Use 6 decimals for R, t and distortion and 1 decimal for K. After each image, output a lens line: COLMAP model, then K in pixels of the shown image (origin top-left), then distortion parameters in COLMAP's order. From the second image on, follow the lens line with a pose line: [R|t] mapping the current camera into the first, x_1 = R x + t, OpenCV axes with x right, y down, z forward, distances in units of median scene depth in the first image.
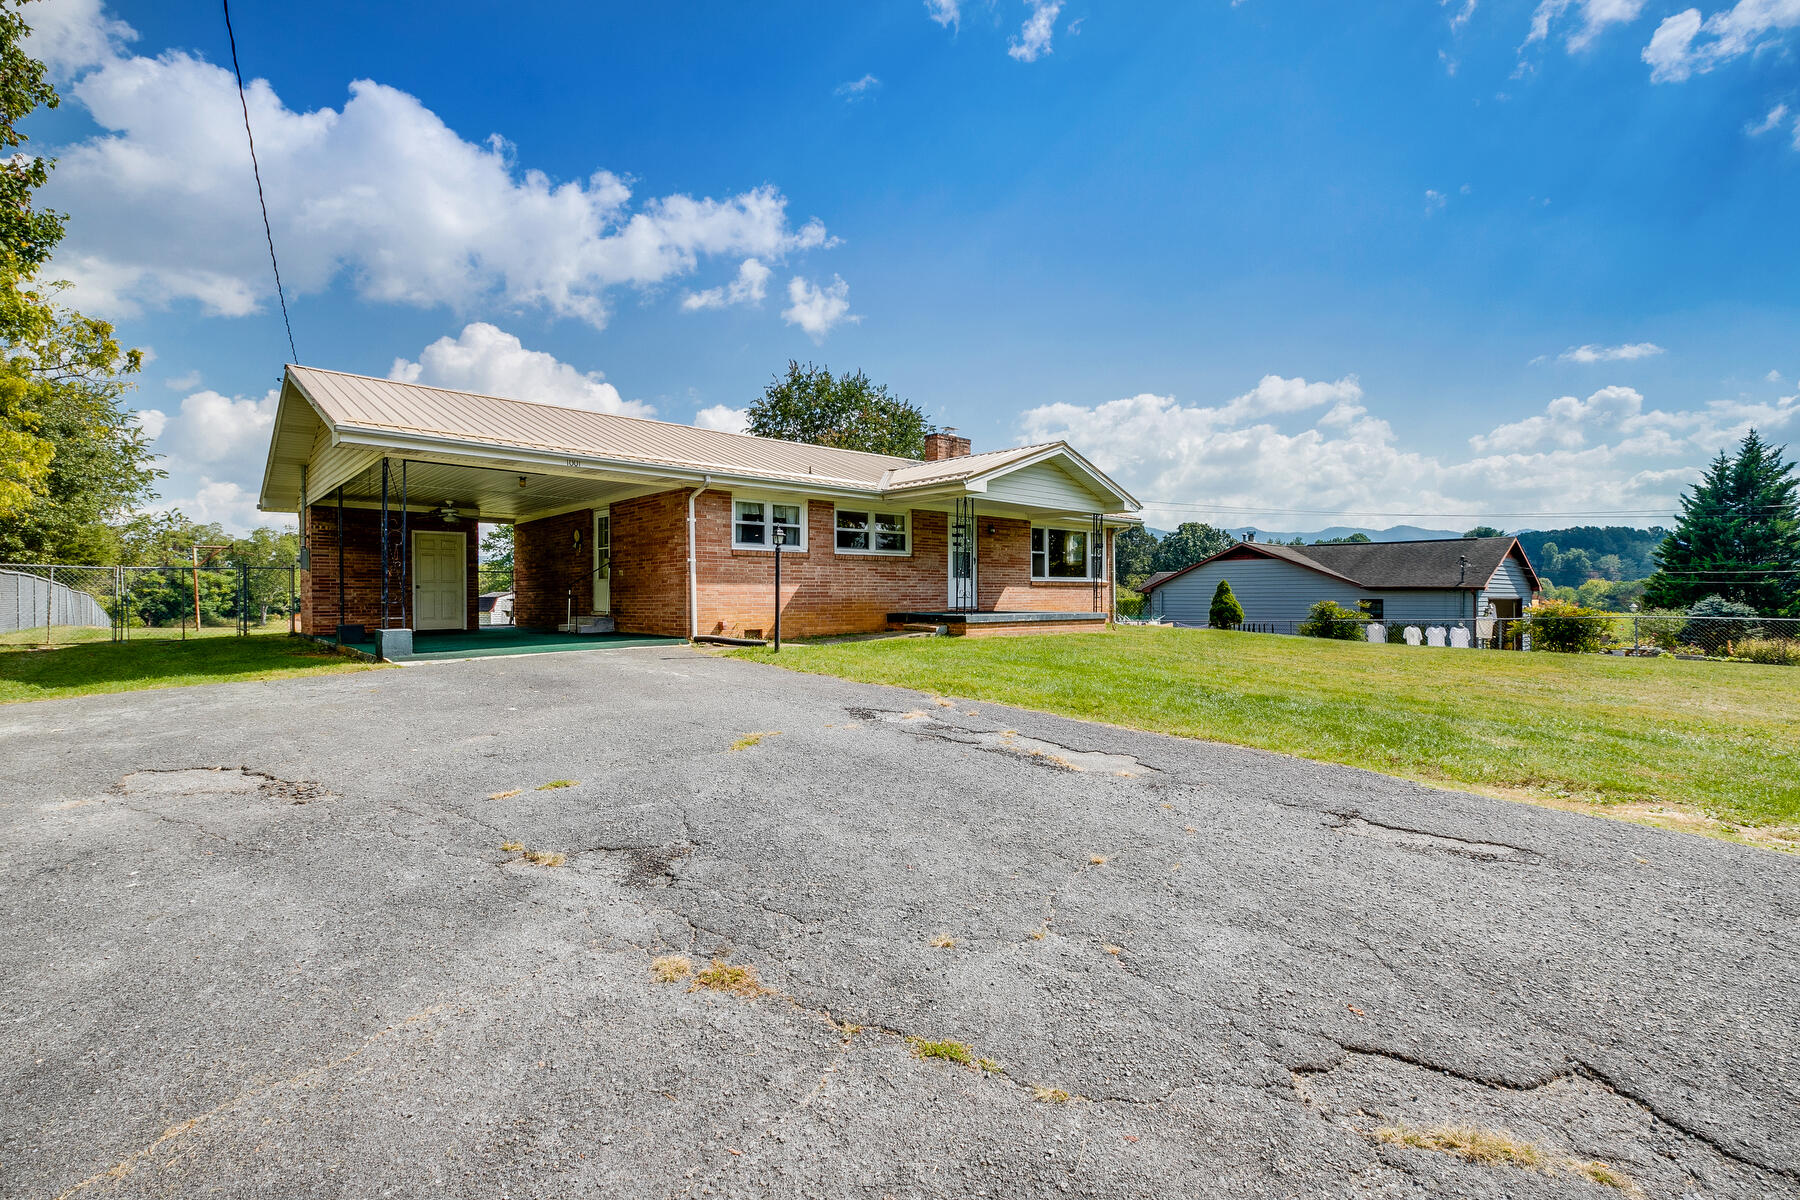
lens RADIAL K [[810.3, 0, 895.1], [0, 810.3, 591.9], [0, 0, 1]] dist [0.002951, -0.000010]
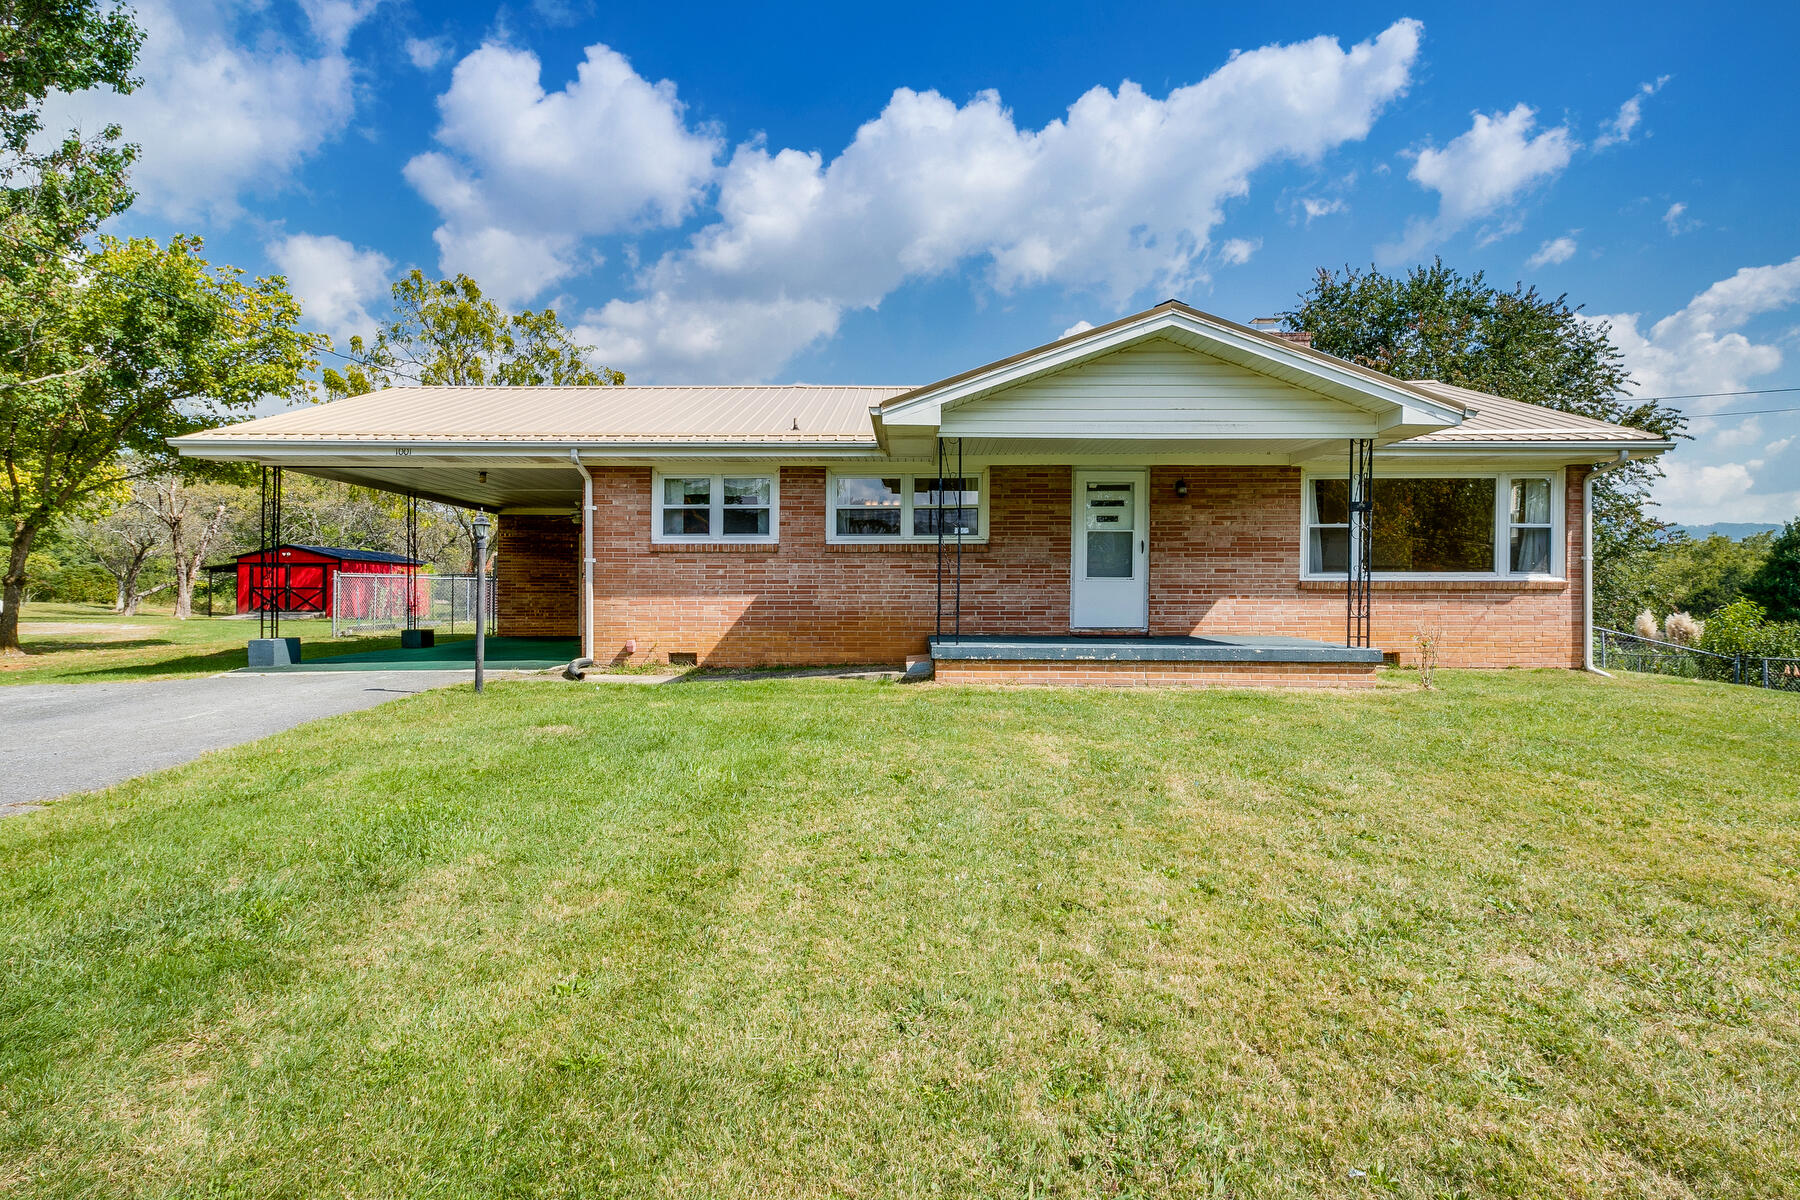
lens RADIAL K [[902.1, 0, 866.9], [0, 902.1, 604.6], [0, 0, 1]] dist [0.000094, 0.000117]
pose [[0.722658, 0.013163, -0.691080, 0.435344], [-0.000621, 0.999831, 0.018395, -0.010253], [0.691205, -0.012864, 0.722544, 0.454166]]
